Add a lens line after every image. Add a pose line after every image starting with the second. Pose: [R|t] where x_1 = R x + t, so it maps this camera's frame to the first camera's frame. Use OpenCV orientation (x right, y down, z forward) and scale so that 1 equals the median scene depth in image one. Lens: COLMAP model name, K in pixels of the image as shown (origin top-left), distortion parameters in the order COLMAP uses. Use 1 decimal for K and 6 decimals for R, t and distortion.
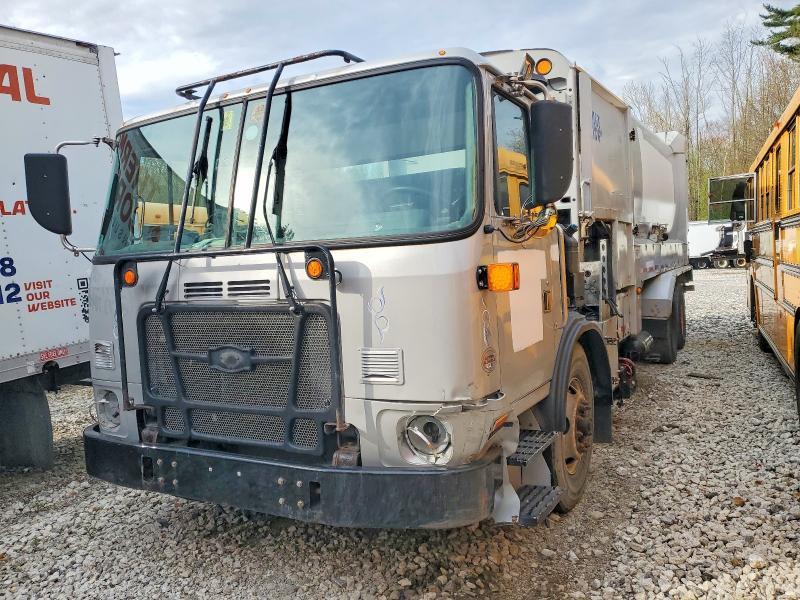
lens RADIAL K [[606.9, 0, 400.0], [0, 606.9, 300.0], [0, 0, 1]] dist [0.031902, 0.003540]
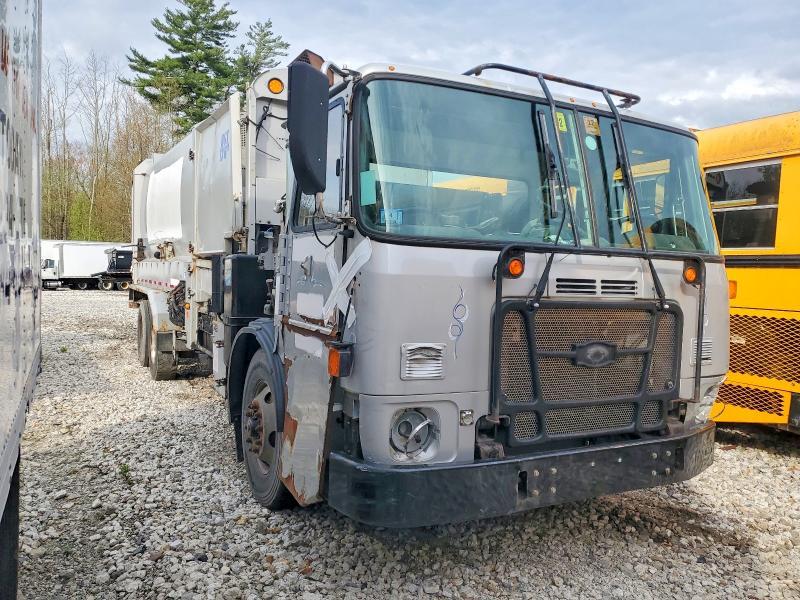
lens RADIAL K [[621.0, 0, 400.0], [0, 621.0, 300.0], [0, 0, 1]] dist [0.003163, 0.000688]
pose [[0.563420, 0.038728, 0.825262, -1.330409], [-0.008845, 0.999126, -0.040848, 0.050062], [-0.826123, 0.015716, 0.563270, 0.668770]]
